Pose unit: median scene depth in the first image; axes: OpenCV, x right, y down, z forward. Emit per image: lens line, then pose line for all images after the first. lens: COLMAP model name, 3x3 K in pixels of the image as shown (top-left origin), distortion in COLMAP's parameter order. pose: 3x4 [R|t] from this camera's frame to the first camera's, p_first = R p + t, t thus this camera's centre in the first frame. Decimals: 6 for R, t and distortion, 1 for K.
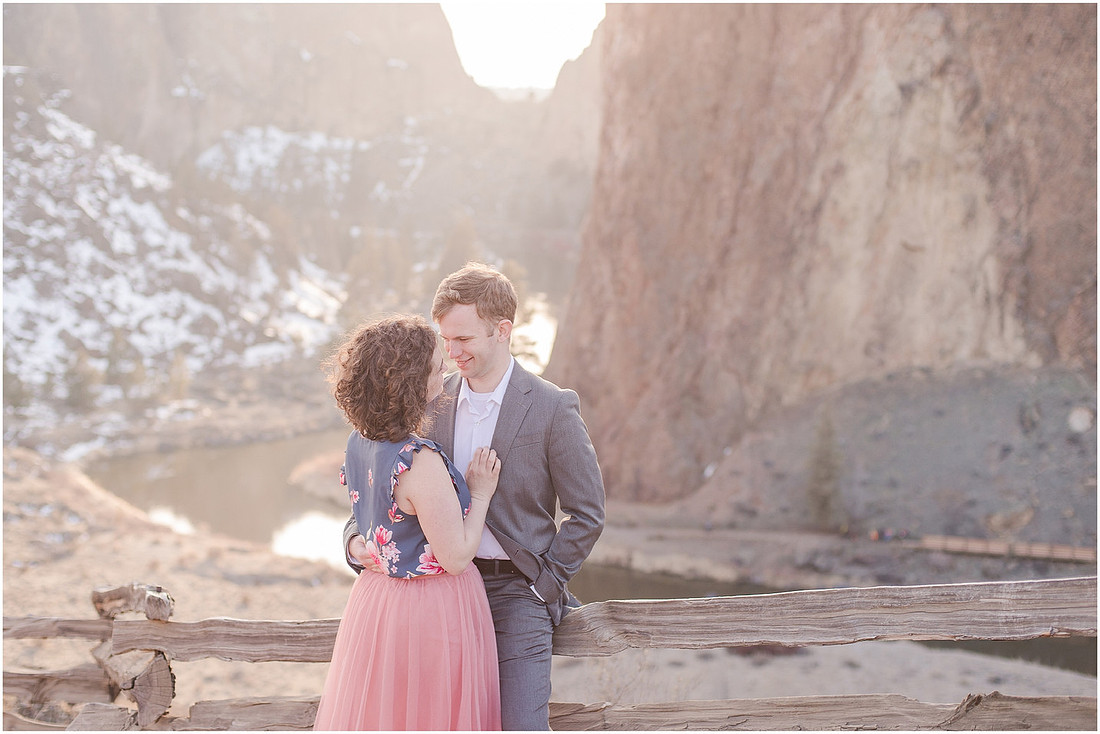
lens RADIAL K [[1683.4, 0, 542.1], [0, 1683.4, 359.6], [0, 0, 1]] dist [0.005262, 0.000000]
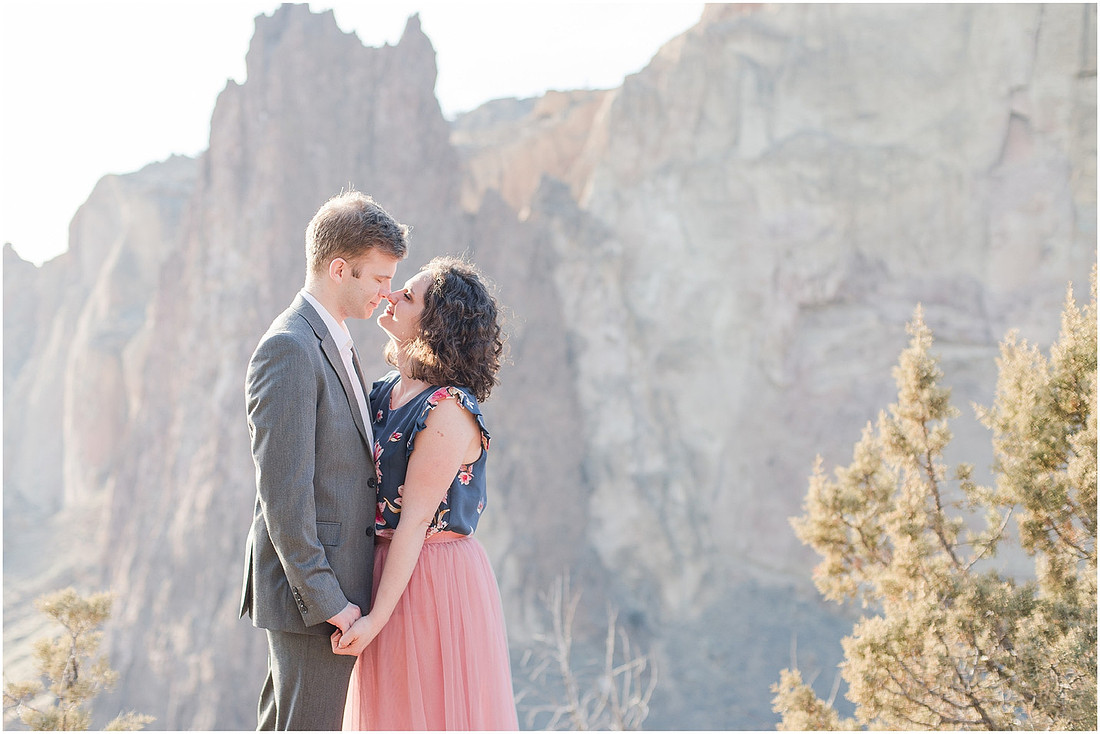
lens RADIAL K [[1683.4, 0, 527.6], [0, 1683.4, 389.5], [0, 0, 1]] dist [0.005262, 0.000000]
pose [[0.737688, 0.001416, 0.675140, -0.542976], [0.088655, 0.991136, -0.098947, -0.059237], [-0.669296, 0.132847, 0.731023, 0.091411]]
